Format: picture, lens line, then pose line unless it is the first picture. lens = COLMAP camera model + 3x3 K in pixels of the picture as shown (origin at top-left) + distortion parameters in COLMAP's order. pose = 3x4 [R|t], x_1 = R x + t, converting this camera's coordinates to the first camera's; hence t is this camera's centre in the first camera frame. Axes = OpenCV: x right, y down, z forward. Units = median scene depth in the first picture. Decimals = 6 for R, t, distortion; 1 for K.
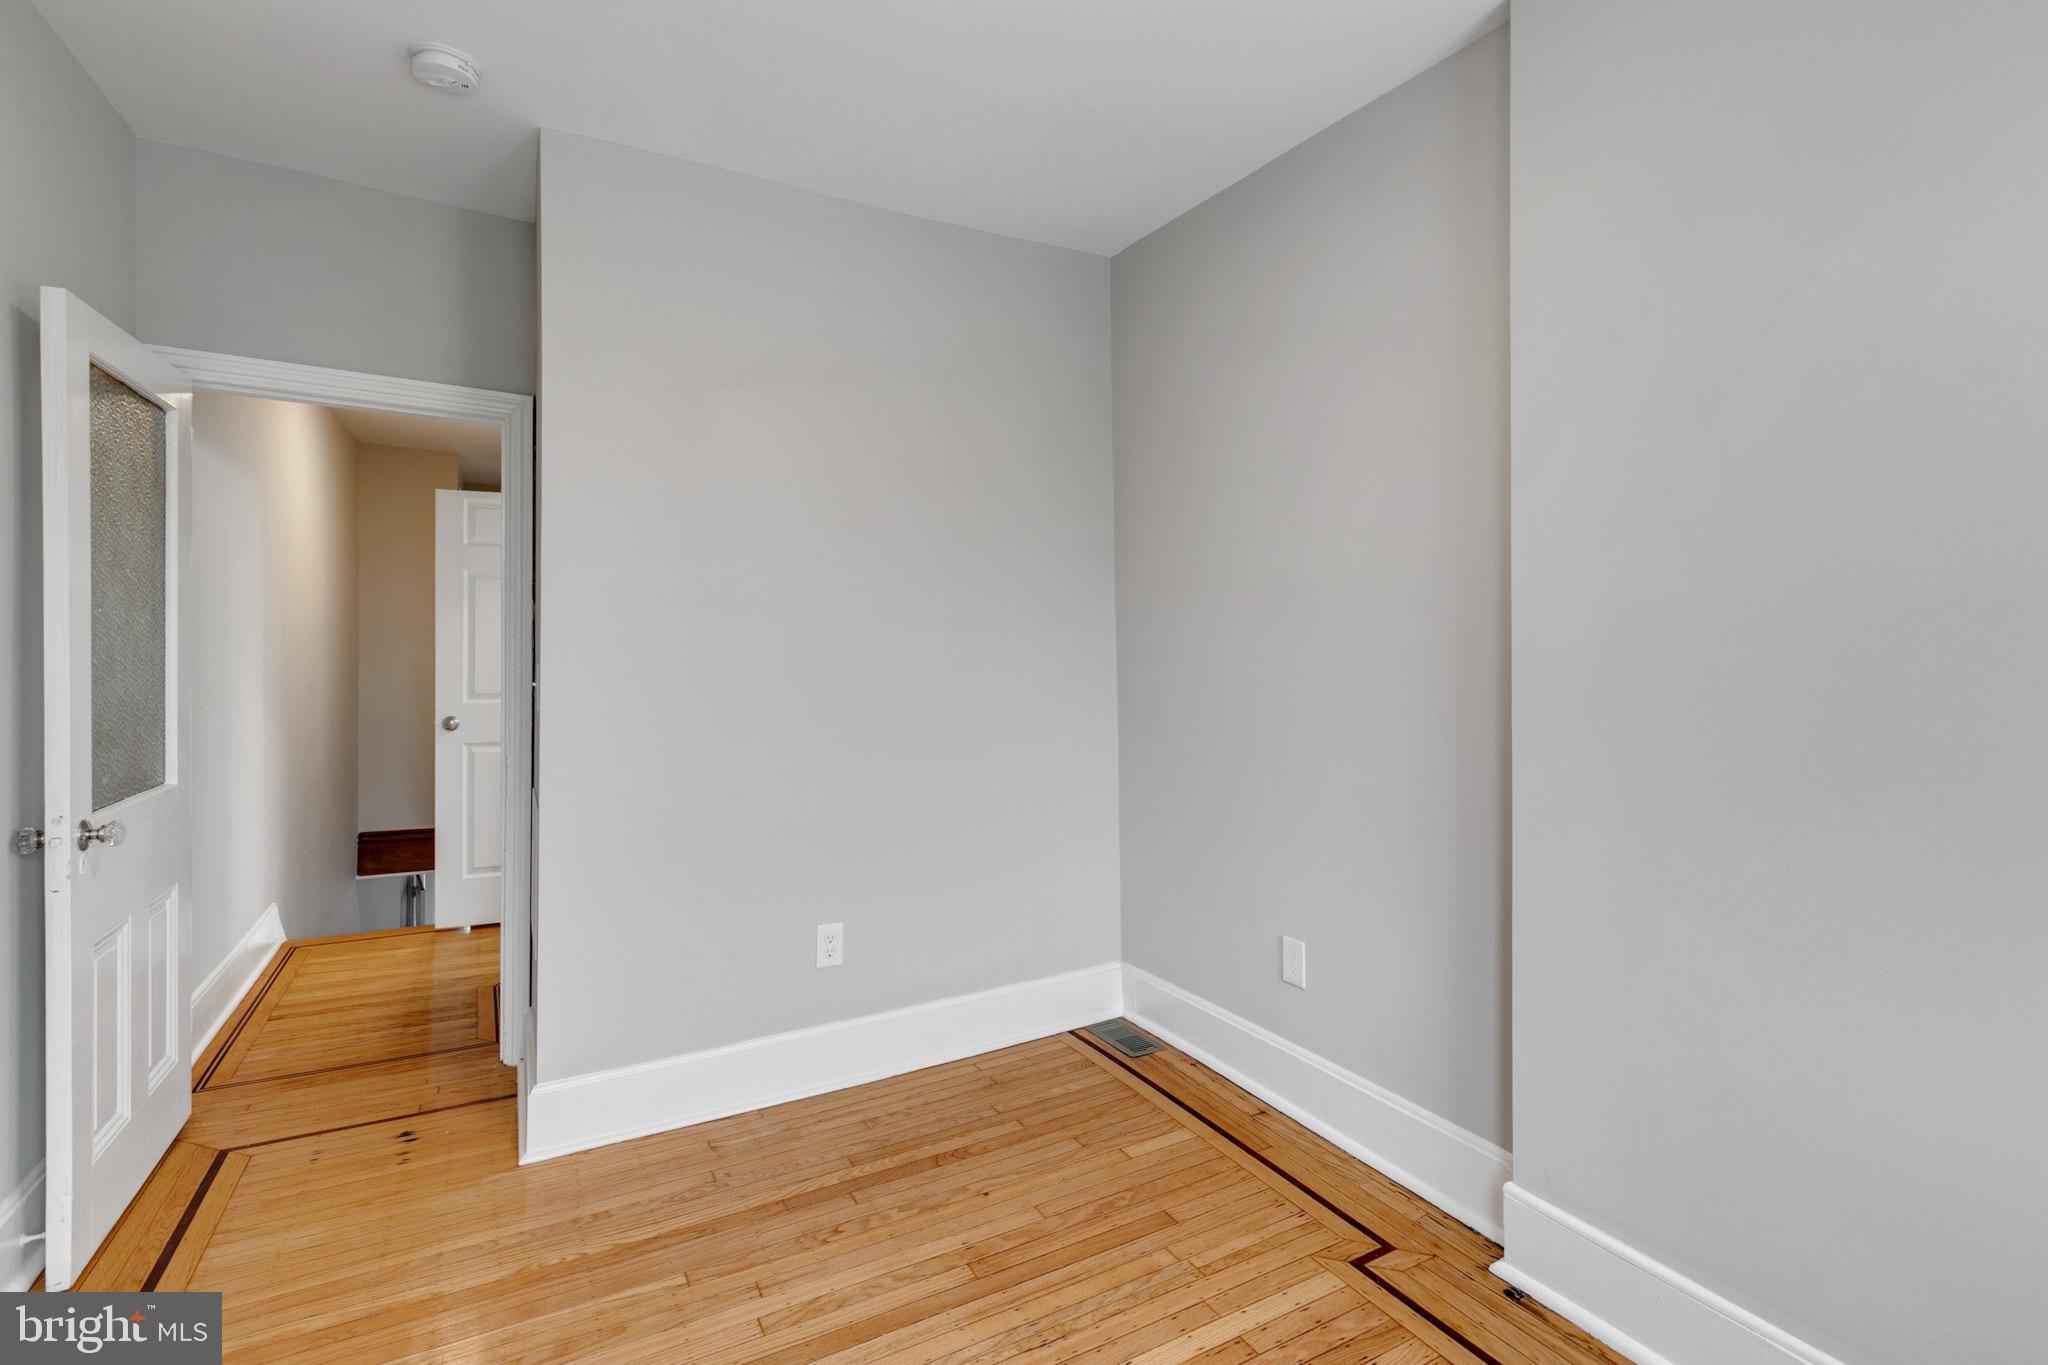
lens RADIAL K [[925.3, 0, 1021.5], [0, 925.3, 661.1], [0, 0, 1]] dist [0.004279, -0.000344]
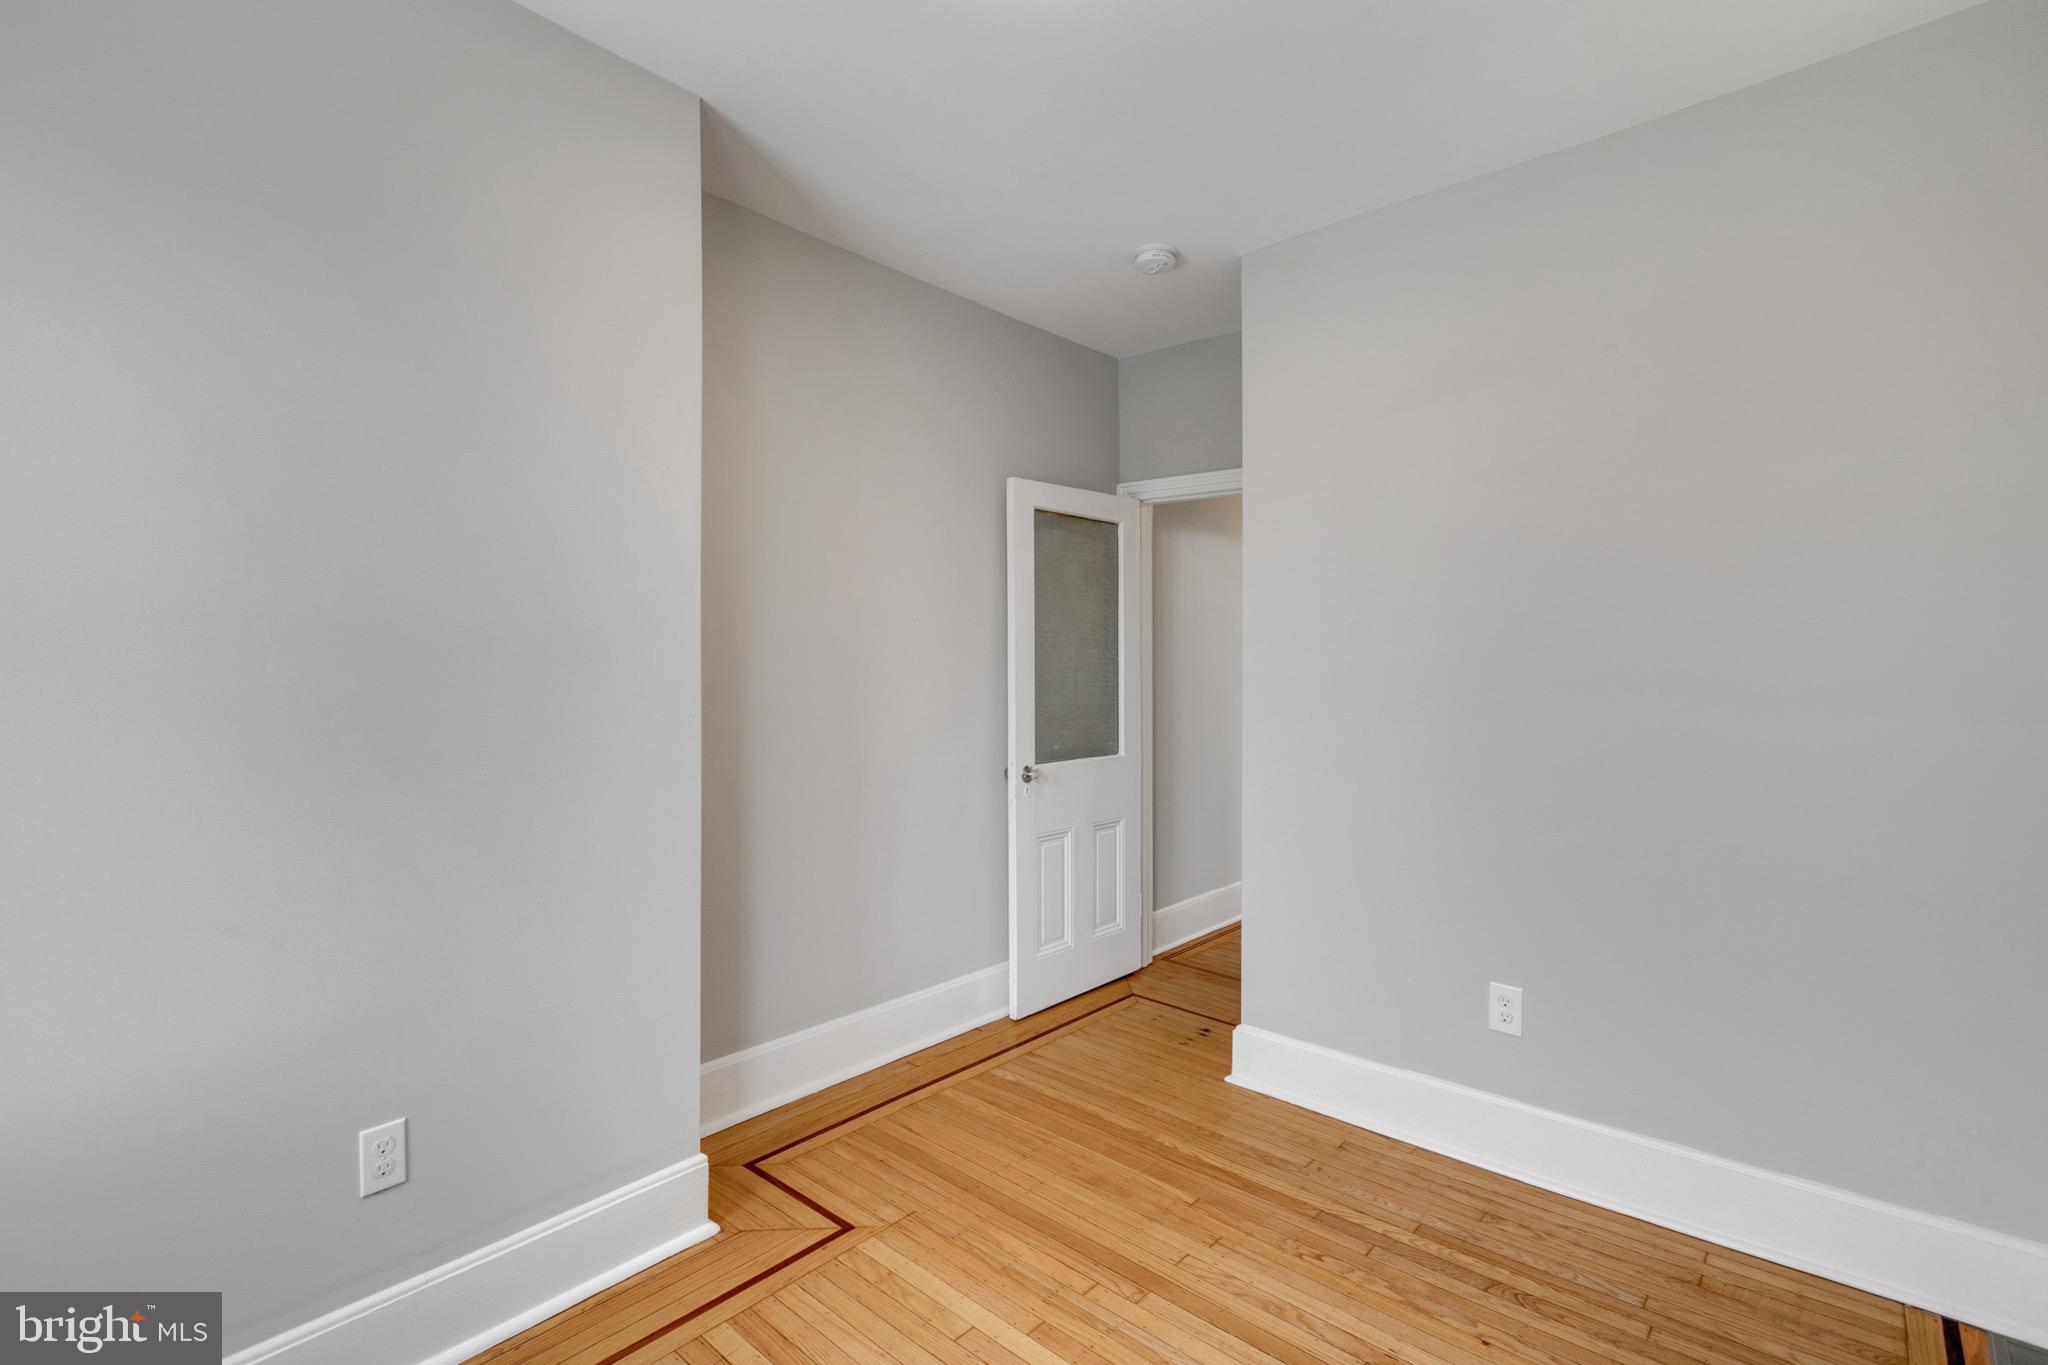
lens RADIAL K [[919.0, 0, 1019.6], [0, 919.0, 679.7], [0, 0, 1]] dist [0.001965, -0.000412]
pose [[0.330658, 0.011847, -0.943676, 0.551024], [-0.013788, 0.999875, 0.007722, -0.008322], [0.943650, 0.010458, 0.330780, 0.321548]]
